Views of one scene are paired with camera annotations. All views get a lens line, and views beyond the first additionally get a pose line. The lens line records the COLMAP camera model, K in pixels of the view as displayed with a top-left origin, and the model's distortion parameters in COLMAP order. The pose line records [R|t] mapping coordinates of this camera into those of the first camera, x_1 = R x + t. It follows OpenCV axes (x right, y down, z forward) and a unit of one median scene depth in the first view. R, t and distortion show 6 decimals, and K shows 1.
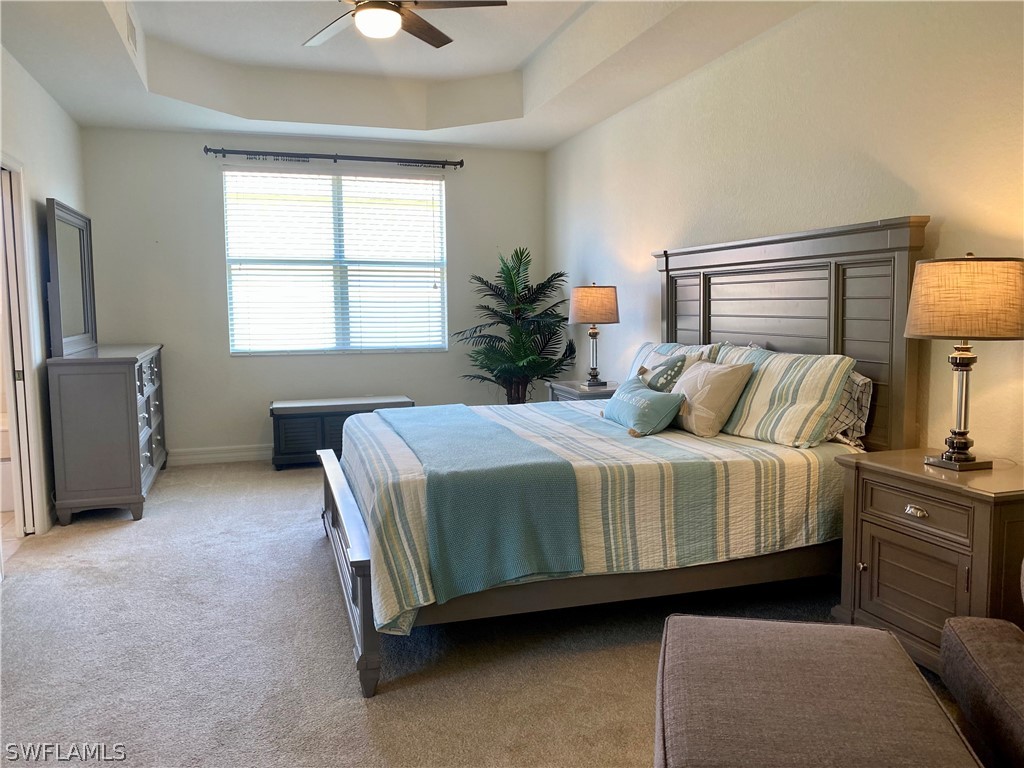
lens RADIAL K [[776.5, 0, 511.1], [0, 776.5, 374.3], [0, 0, 1]] dist [0.054811, -0.084398]
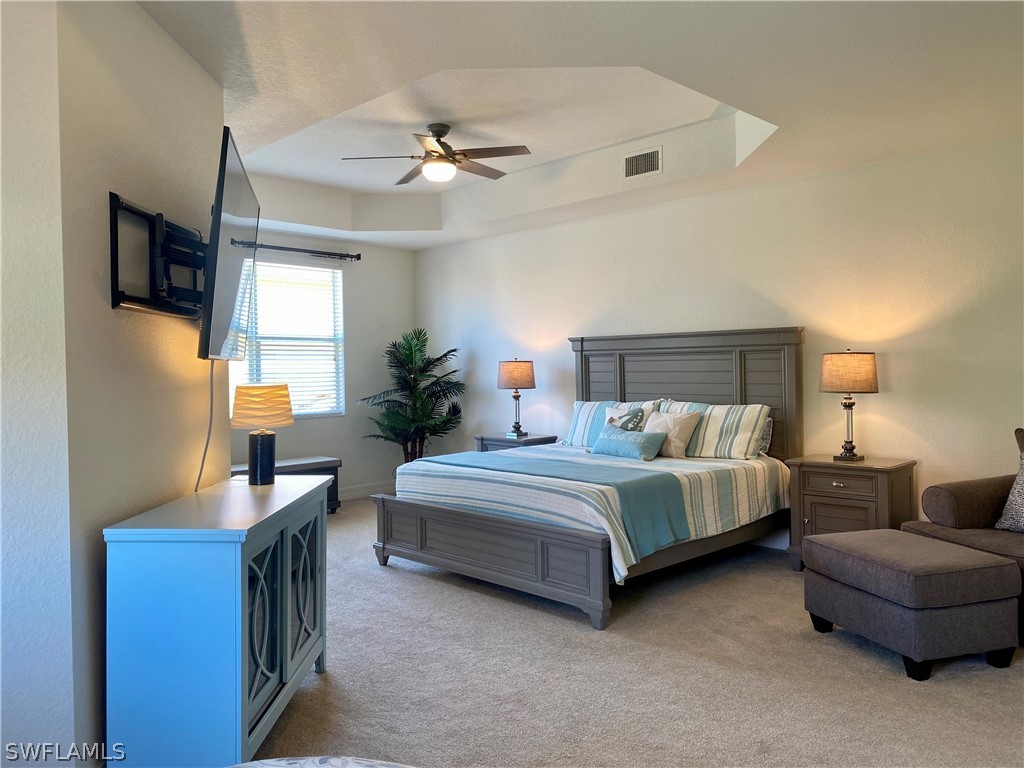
lens RADIAL K [[759.8, 0, 508.1], [0, 759.8, 355.7], [0, 0, 1]] dist [0.066917, -0.170834]
pose [[0.894952, 0.003467, 0.446148, -0.788943], [0.045129, 0.994138, -0.098252, 0.008328], [-0.443874, 0.108066, 0.889549, -0.251574]]
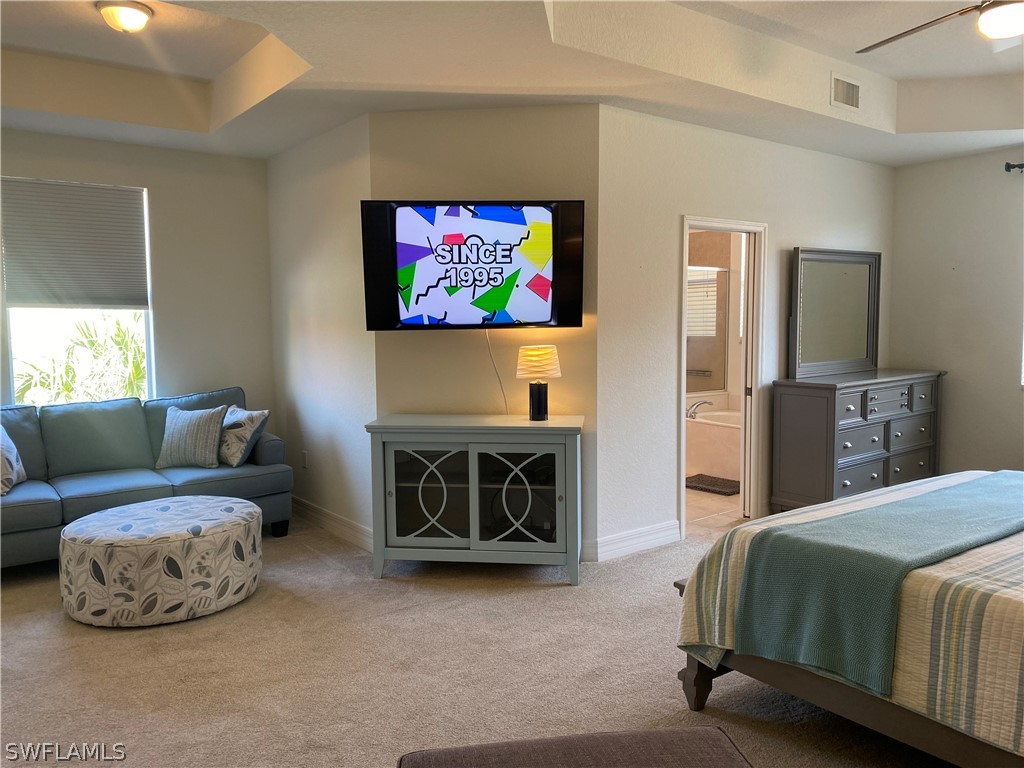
lens RADIAL K [[776.5, 0, 511.1], [0, 776.5, 374.3], [0, 0, 1]] dist [0.054811, -0.084398]
pose [[0.335688, 0.070445, -0.939335, 0.574833], [-0.075996, 0.995974, 0.047534, -0.076455], [0.938903, 0.055429, 0.339690, 0.265130]]
